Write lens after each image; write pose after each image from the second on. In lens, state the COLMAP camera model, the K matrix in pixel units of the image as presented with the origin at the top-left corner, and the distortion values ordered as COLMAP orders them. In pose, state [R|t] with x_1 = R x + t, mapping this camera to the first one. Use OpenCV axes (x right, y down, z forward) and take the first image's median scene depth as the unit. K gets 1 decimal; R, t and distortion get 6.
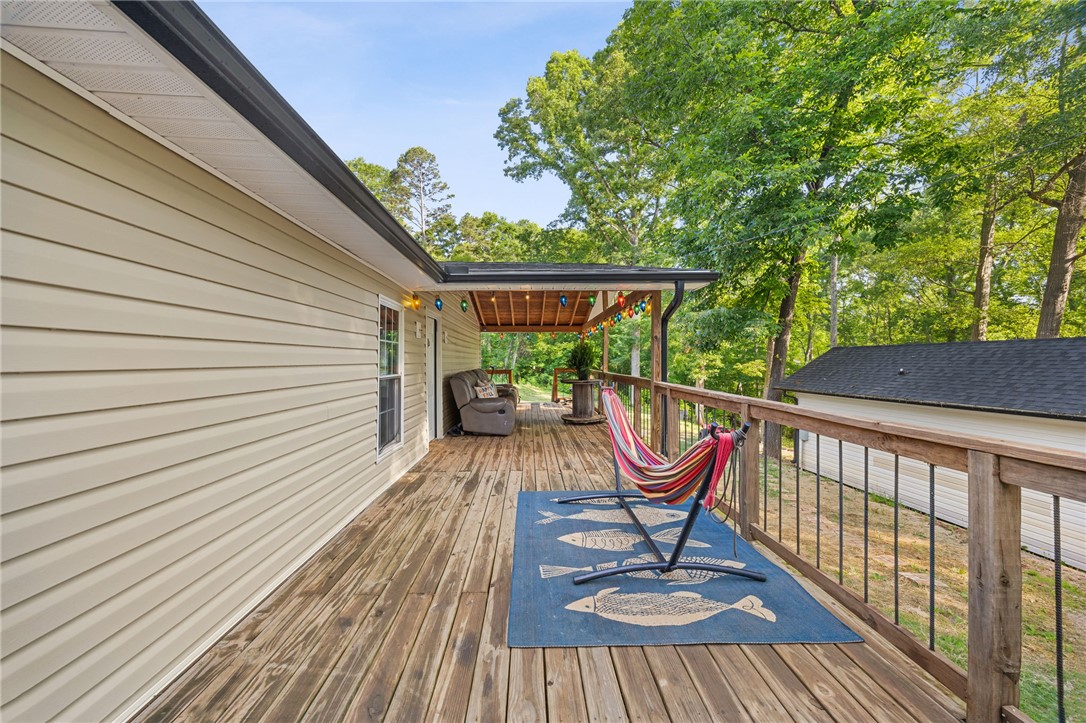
lens RADIAL K [[409.2, 0, 545.5], [0, 409.2, 361.8], [0, 0, 1]] dist [-0.000702, 0.000027]
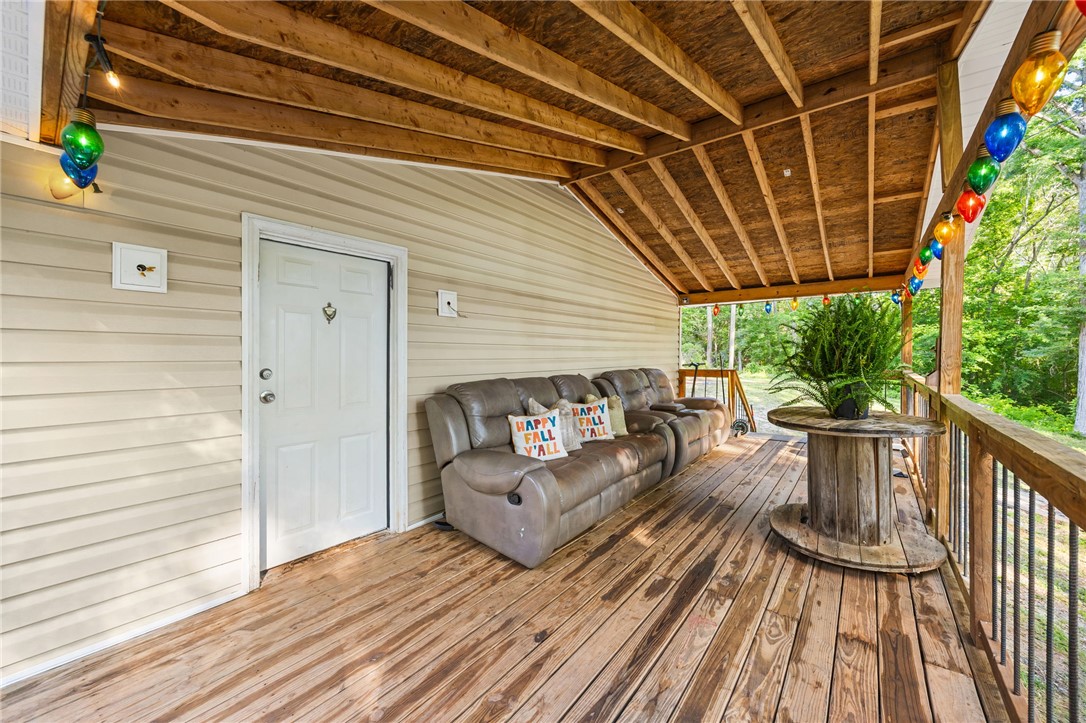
lens RADIAL K [[409.2, 0, 539.9], [0, 409.2, 353.2], [0, 0, 1]] dist [-0.000702, 0.000027]
pose [[0.756060, -0.001284, -0.654501, 0.118740], [0.000531, 0.999999, -0.001349, -0.003996], [0.654502, 0.000672, 0.756060, 0.605990]]
